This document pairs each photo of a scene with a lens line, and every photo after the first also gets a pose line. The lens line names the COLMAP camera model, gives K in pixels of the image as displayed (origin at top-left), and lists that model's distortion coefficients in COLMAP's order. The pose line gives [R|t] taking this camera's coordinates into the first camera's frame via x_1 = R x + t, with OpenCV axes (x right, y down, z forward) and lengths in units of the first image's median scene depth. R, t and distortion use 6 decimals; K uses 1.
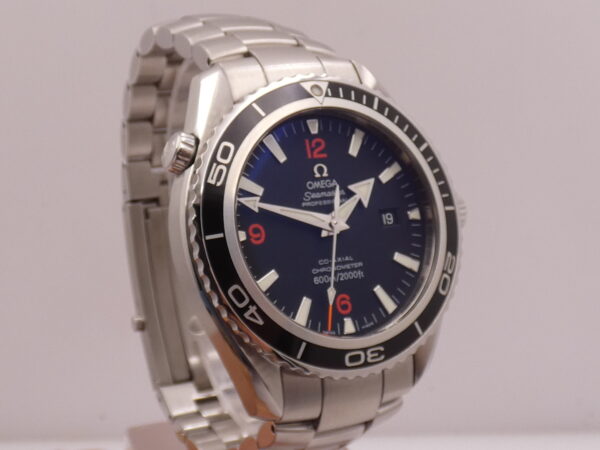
lens RADIAL K [[976.6, 0, 300.0], [0, 976.6, 225.0], [0, 0, 1]] dist [-0.131344, -0.011149]
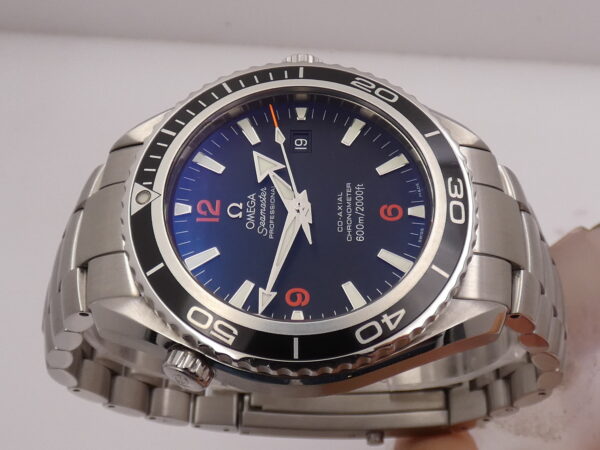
lens RADIAL K [[976.6, 0, 300.0], [0, 976.6, 225.0], [0, 0, 1]] dist [-0.131344, -0.011149]
pose [[0.182402, -0.983138, 0.013016, 0.007583], [0.979439, 0.182844, 0.085250, -0.071375], [-0.086192, -0.002802, 0.996275, 0.134713]]
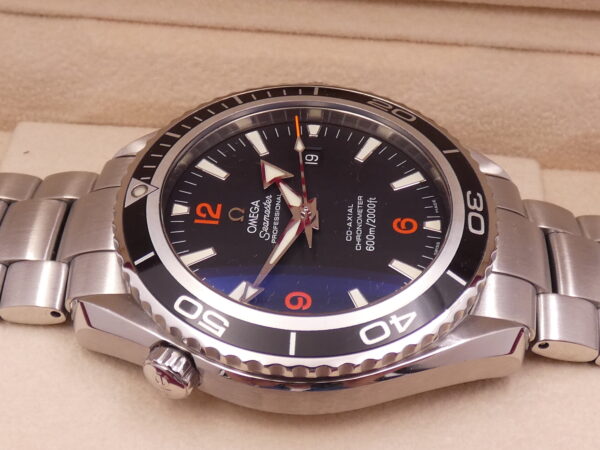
lens RADIAL K [[976.6, 0, 300.0], [0, 976.6, 225.0], [0, 0, 1]] dist [-0.131344, -0.011149]
pose [[0.240141, -0.945478, 0.220008, -0.152892], [0.967714, 0.251040, 0.022568, -0.021461], [-0.076569, 0.207485, 0.975237, 0.216699]]
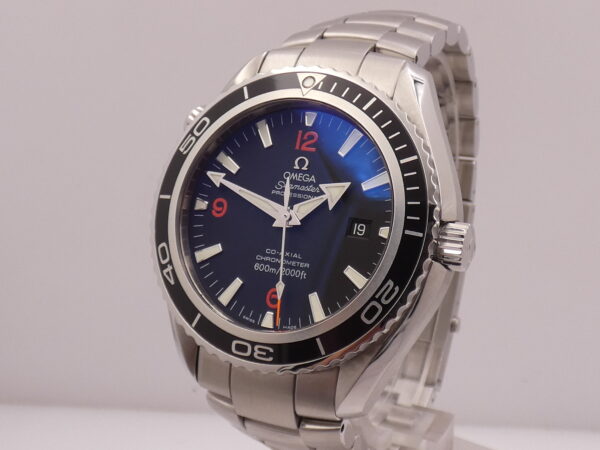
lens RADIAL K [[976.6, 0, 300.0], [0, 976.6, 225.0], [0, 0, 1]] dist [-0.131344, -0.011149]
pose [[0.566918, 0.201909, -0.798647, 0.826893], [-0.222919, 0.970927, 0.087225, -0.081595], [0.793040, 0.128584, 0.595445, 0.424496]]
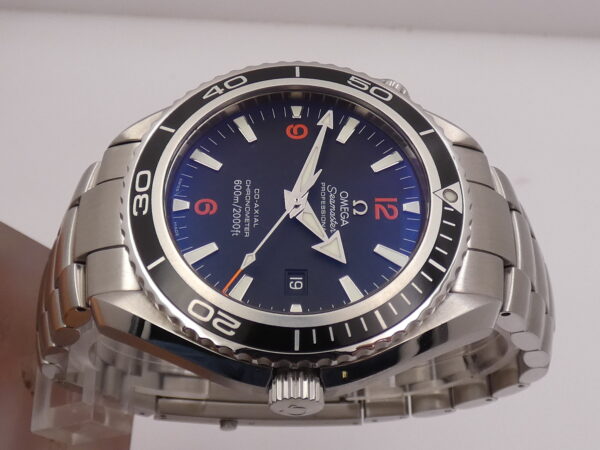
lens RADIAL K [[976.6, 0, 300.0], [0, 976.6, 225.0], [0, 0, 1]] dist [-0.131344, -0.011149]
pose [[-0.164997, 0.536070, -0.827892, 0.772188], [-0.982532, -0.016094, 0.185396, -0.167327], [0.086061, 0.844020, 0.529361, 0.549311]]
